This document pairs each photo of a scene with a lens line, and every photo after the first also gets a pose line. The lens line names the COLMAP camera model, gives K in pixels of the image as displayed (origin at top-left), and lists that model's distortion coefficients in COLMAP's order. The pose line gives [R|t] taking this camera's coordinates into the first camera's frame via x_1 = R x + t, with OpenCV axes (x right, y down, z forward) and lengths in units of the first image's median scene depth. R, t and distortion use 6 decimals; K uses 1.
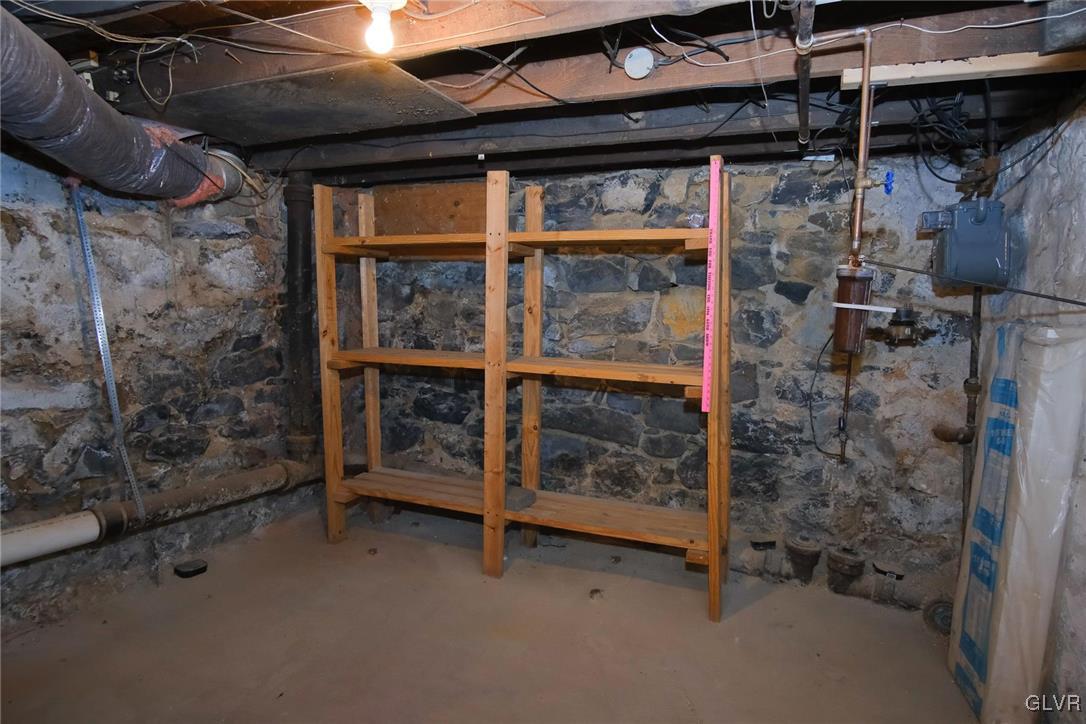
lens RADIAL K [[630.2, 0, 542.4], [0, 630.2, 356.0], [0, 0, 1]] dist [-0.030908, 0.000823]
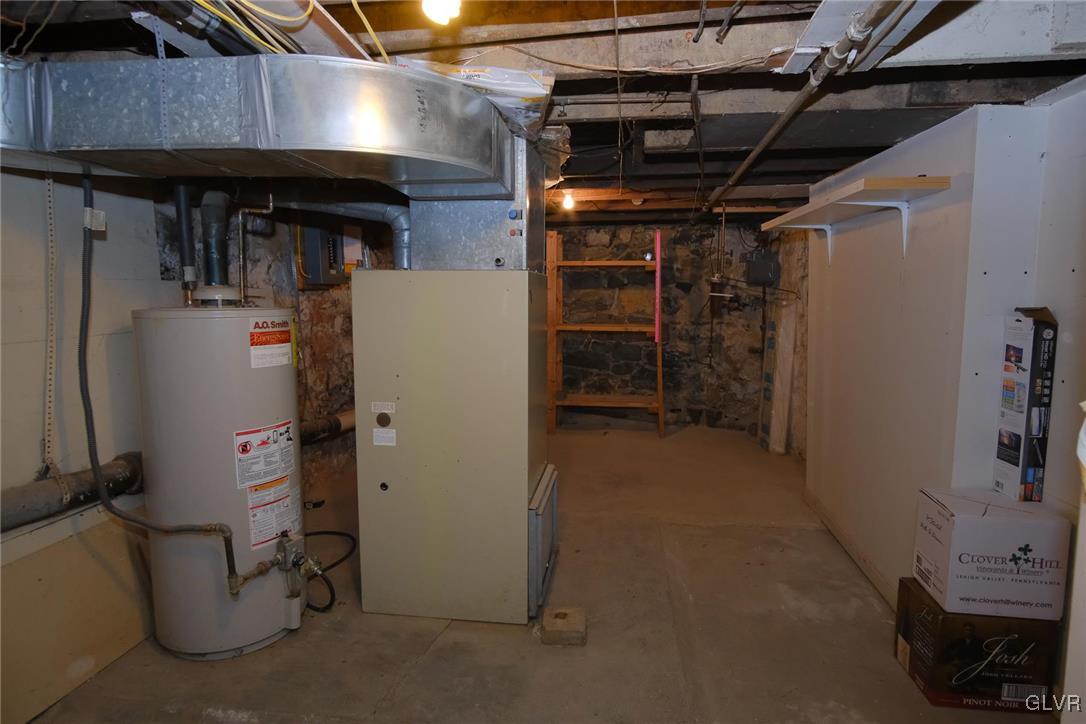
lens RADIAL K [[630.2, 0, 542.4], [0, 630.2, 356.0], [0, 0, 1]] dist [-0.030908, 0.000823]
pose [[0.970822, -0.041471, 0.236190, -0.553458], [0.037972, 0.999092, 0.019347, 0.065127], [-0.236777, -0.009814, 0.971514, -0.902217]]
